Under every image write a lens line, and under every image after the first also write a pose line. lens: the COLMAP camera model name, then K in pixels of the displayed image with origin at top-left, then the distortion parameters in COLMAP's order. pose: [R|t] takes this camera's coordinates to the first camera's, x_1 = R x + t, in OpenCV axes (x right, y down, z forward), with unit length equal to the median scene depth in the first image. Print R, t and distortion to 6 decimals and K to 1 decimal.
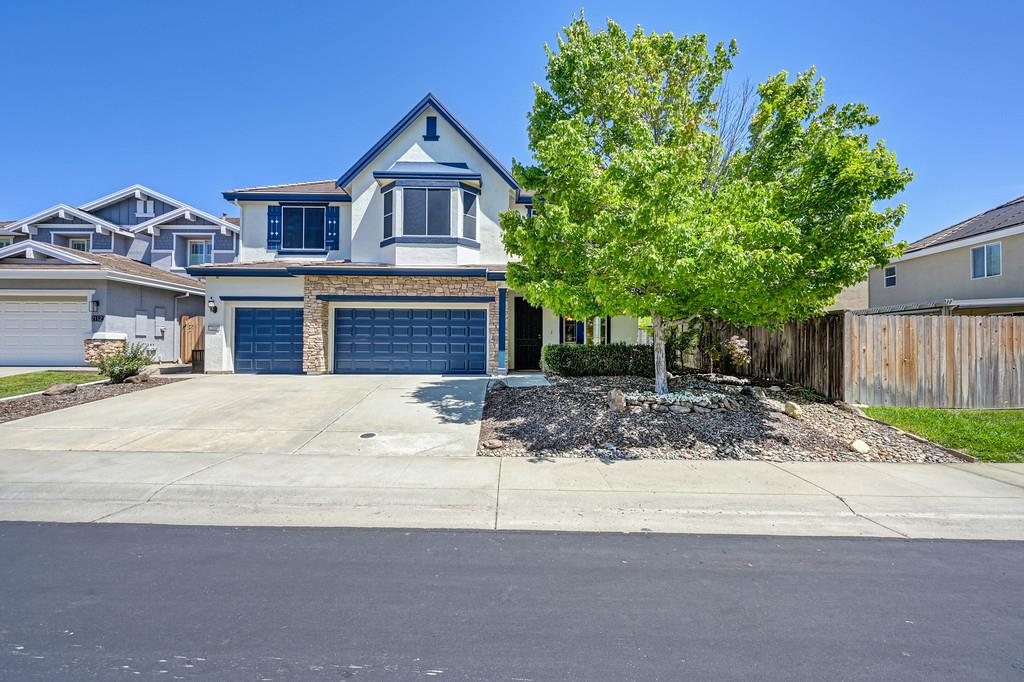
lens RADIAL K [[400.2, 0, 509.9], [0, 400.2, 341.2], [0, 0, 1]] dist [-0.003684, -0.000091]
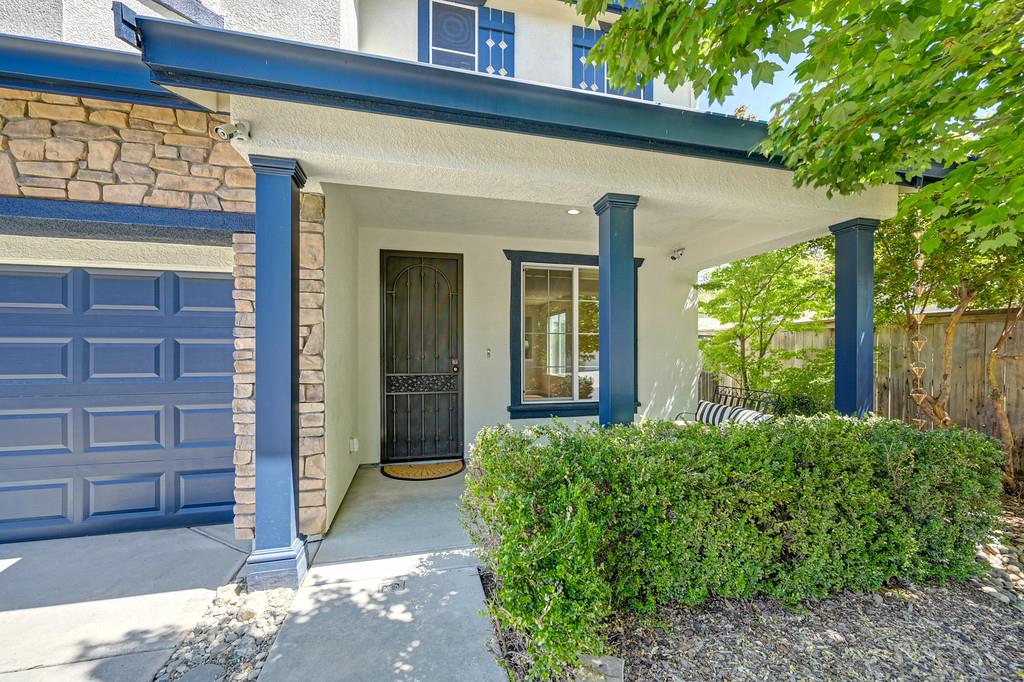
lens RADIAL K [[400.2, 0, 514.7], [0, 400.2, 349.5], [0, 0, 1]] dist [-0.003684, -0.000091]
pose [[0.973219, -0.003218, 0.229856, 0.048723], [-0.000482, 0.999871, 0.016039, -0.035066], [-0.229878, -0.015720, 0.973092, 0.709597]]
